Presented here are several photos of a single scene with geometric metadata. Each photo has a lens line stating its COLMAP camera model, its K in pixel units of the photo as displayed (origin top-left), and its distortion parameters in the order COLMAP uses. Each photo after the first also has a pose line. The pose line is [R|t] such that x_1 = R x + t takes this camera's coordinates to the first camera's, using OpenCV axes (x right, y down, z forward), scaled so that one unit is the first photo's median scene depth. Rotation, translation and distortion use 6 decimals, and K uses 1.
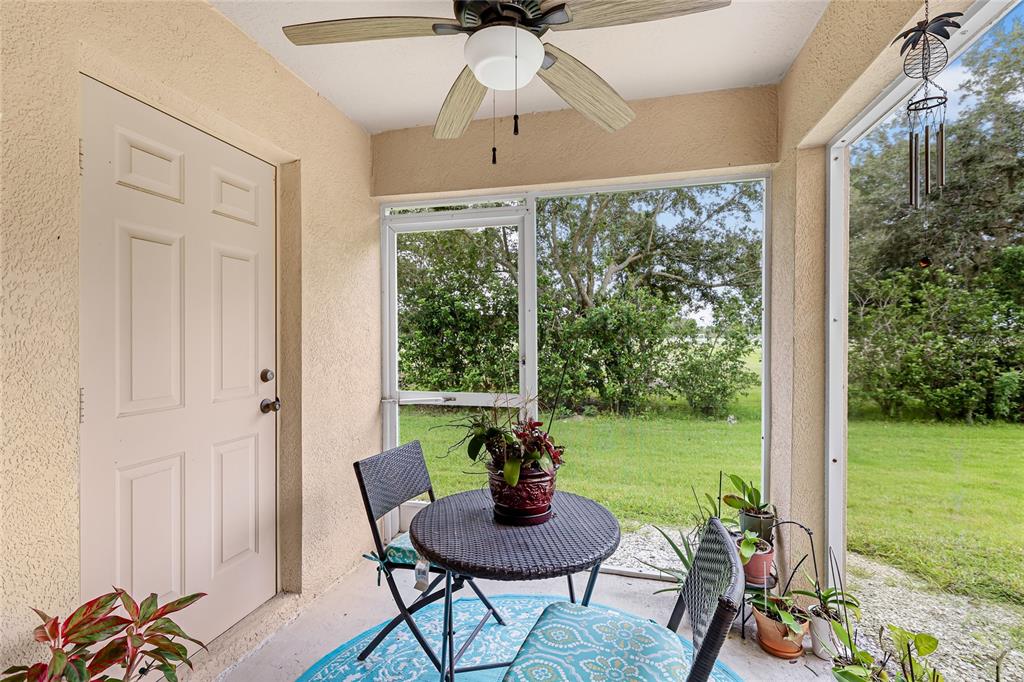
lens RADIAL K [[476.1, 0, 512.1], [0, 476.1, 337.9], [0, 0, 1]] dist [0.002283, -0.000916]
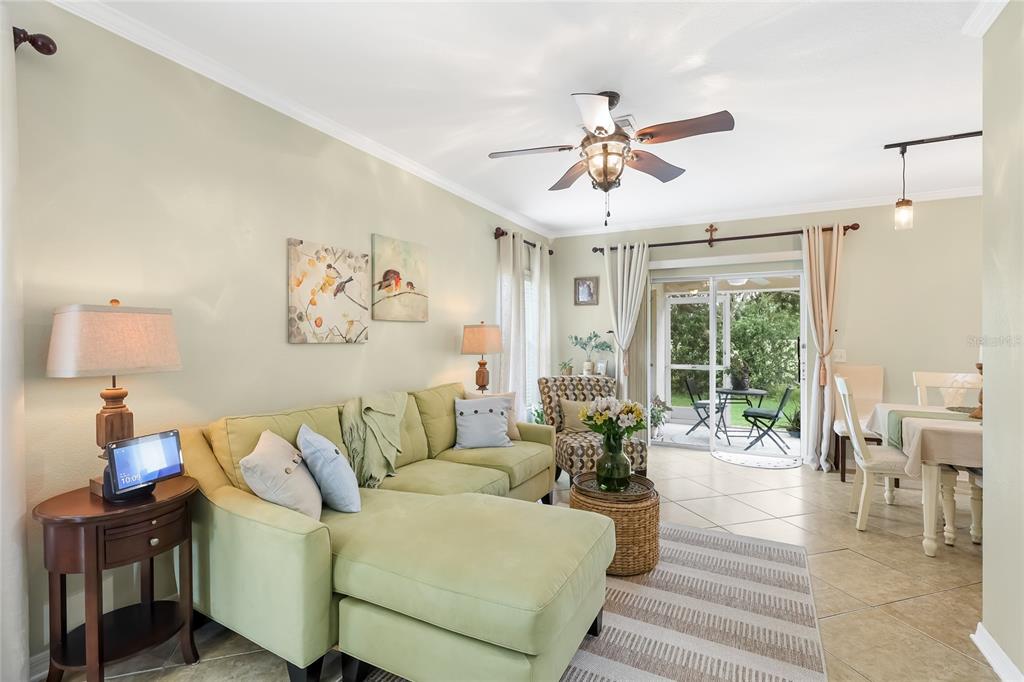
lens RADIAL K [[476.1, 0, 511.9], [0, 476.1, 338.6], [0, 0, 1]] dist [0.002283, -0.000916]
pose [[0.972918, 0.003140, -0.231130, -0.142102], [-0.003917, 0.999988, -0.002906, -0.003375], [0.231118, 0.003733, 0.972918, -0.504791]]
